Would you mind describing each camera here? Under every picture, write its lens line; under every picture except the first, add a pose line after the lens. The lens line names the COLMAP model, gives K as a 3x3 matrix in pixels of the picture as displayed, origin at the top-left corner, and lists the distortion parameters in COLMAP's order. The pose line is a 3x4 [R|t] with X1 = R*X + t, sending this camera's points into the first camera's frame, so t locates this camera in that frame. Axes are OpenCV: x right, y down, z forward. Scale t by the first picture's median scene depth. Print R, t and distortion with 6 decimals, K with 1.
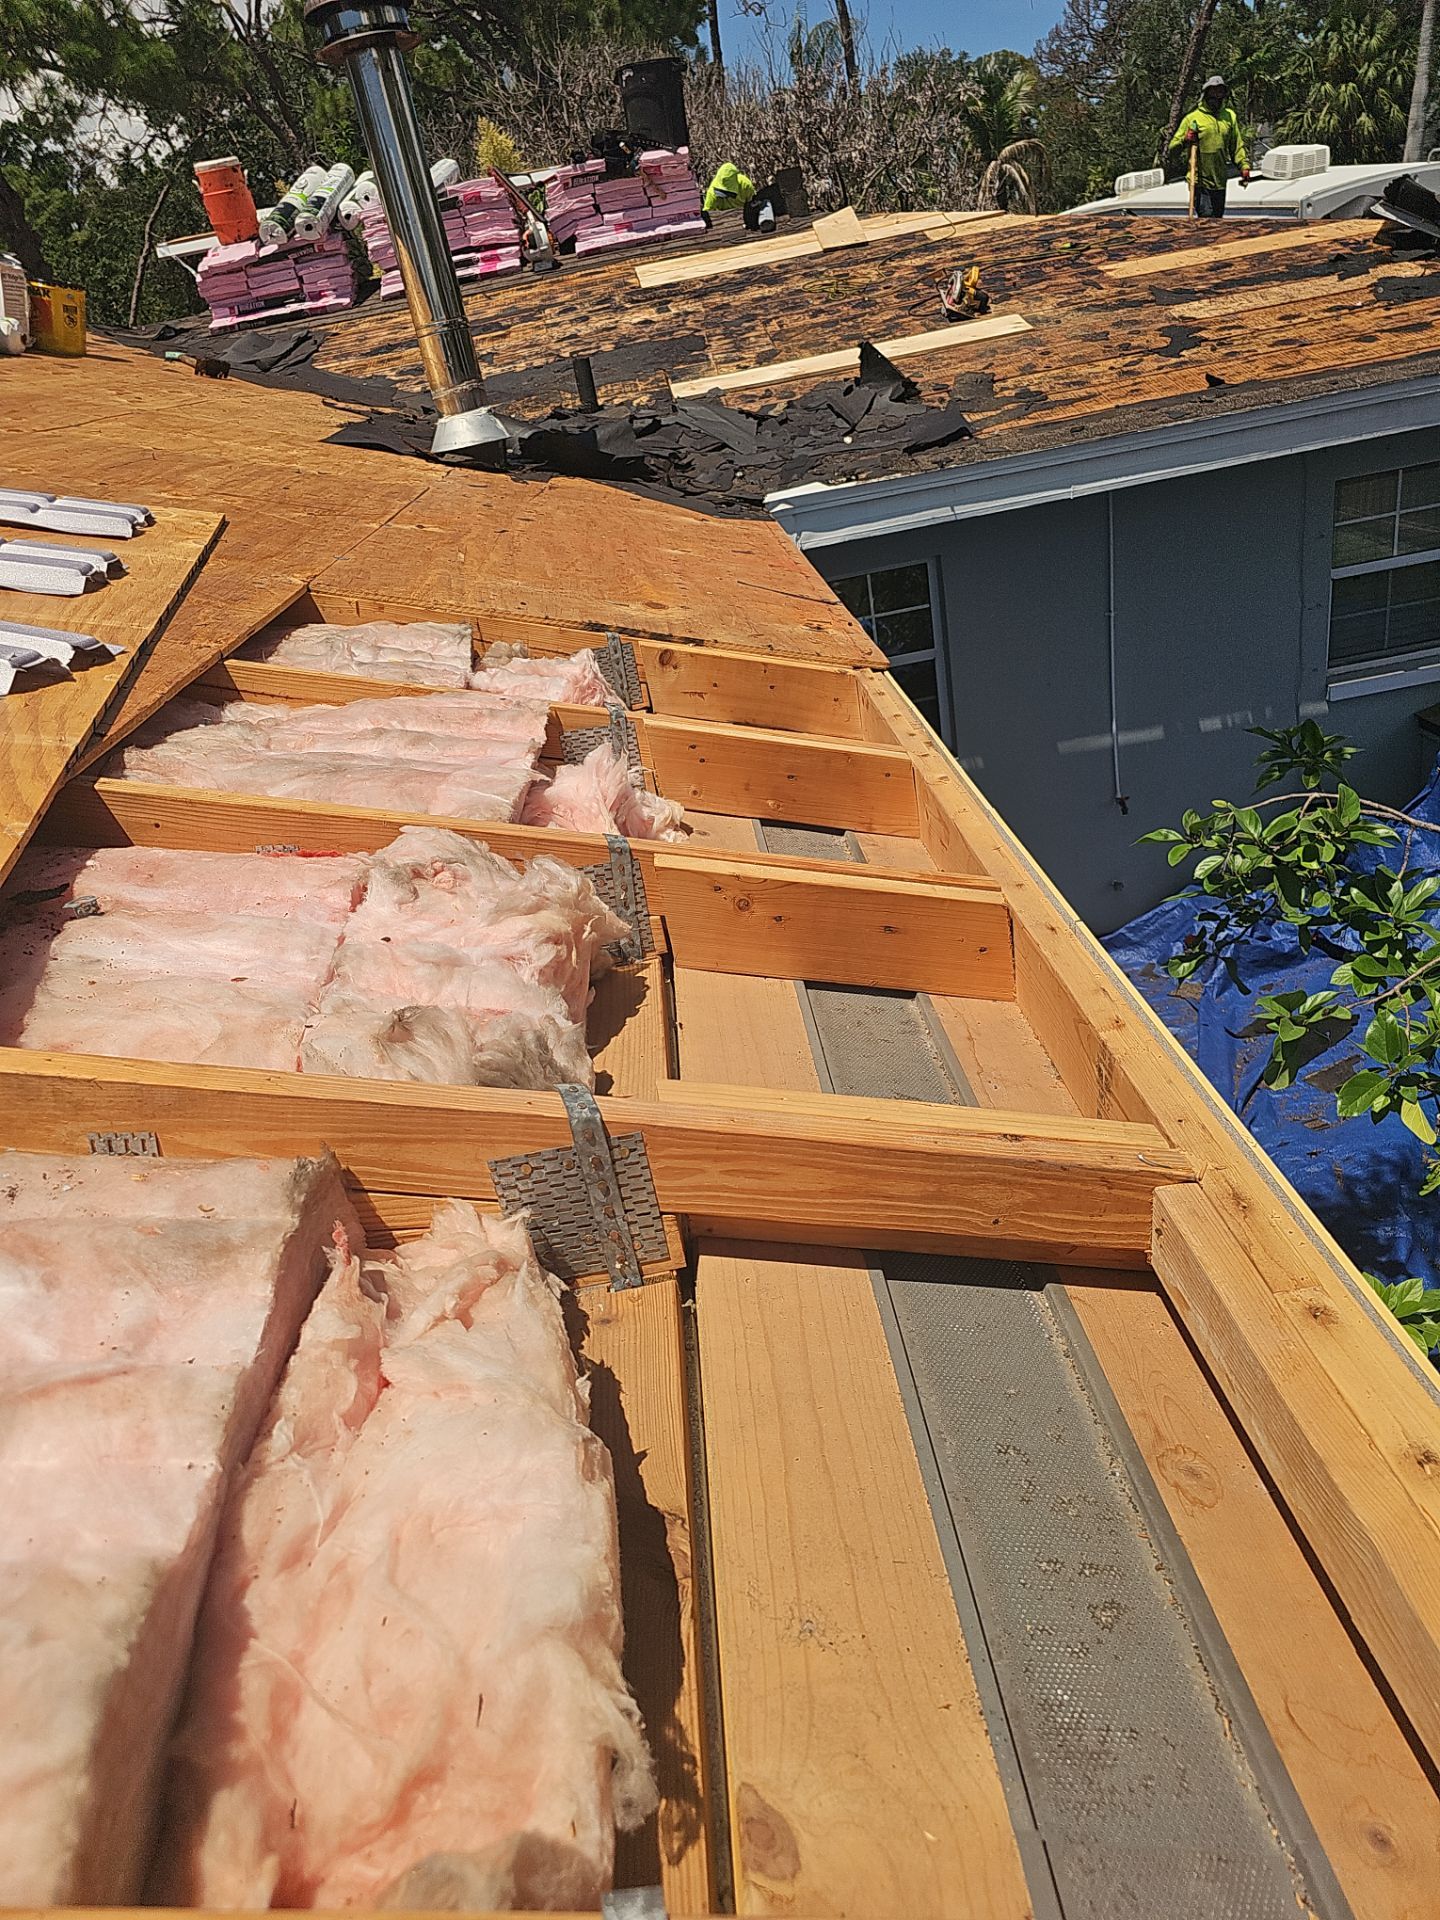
lens RADIAL K [[1302.3, 0, 720.0], [0, 1302.3, 960.0], [0, 0, 1]] dist [0.058539, -0.052907]
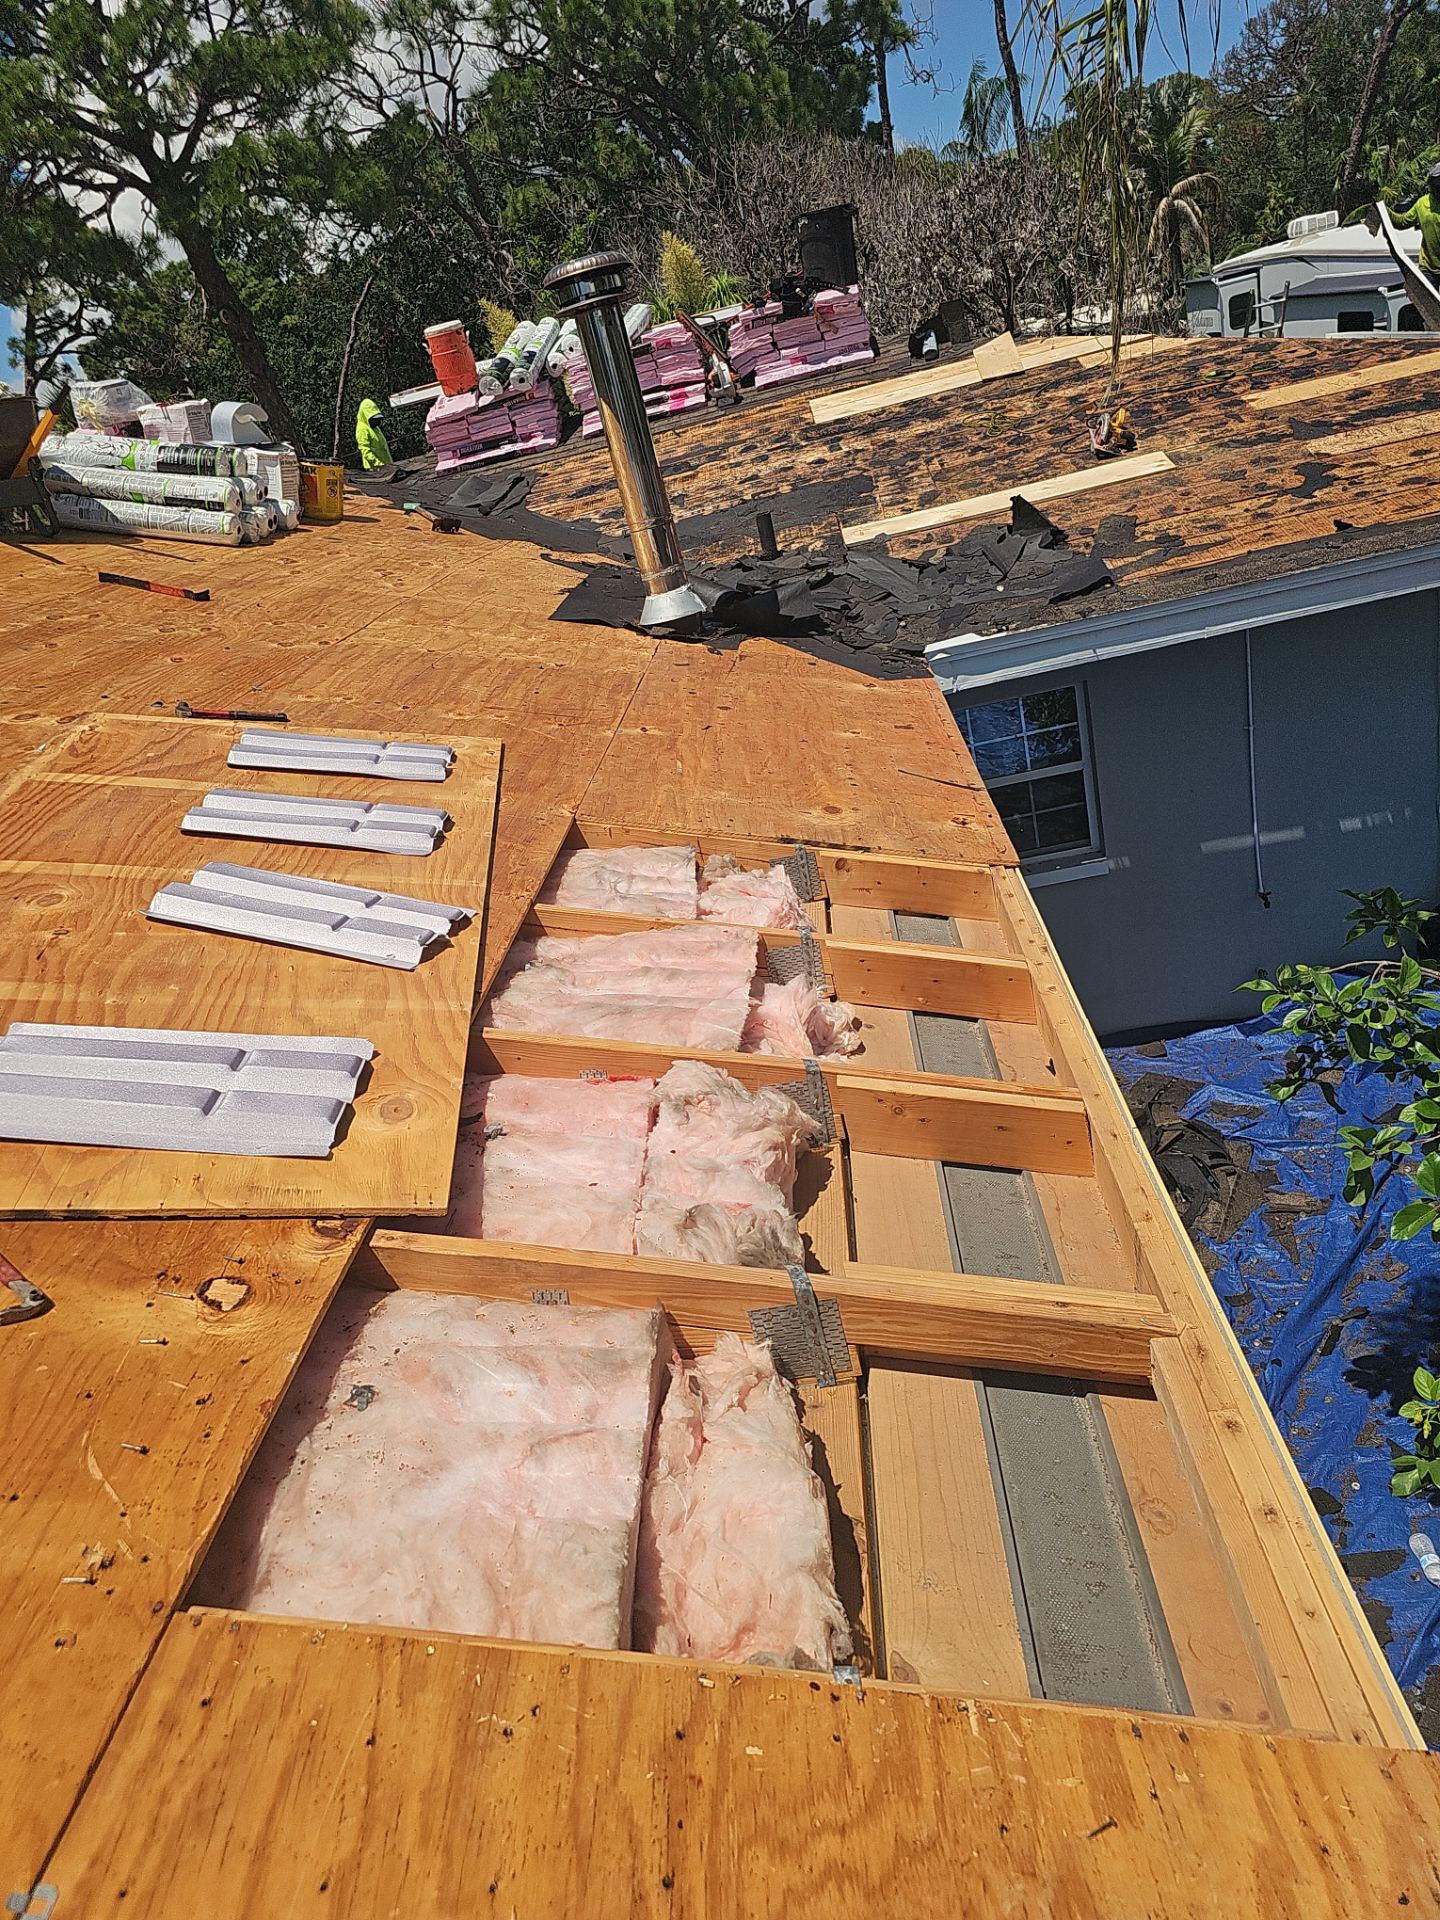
lens RADIAL K [[1302.3, 0, 720.0], [0, 1302.3, 960.0], [0, 0, 1]] dist [0.058539, -0.052907]
pose [[0.992112, 0.001964, -0.125341, 0.000617], [-0.004646, 0.999766, -0.021104, -0.053309], [0.125270, 0.021520, 0.991889, -0.143258]]
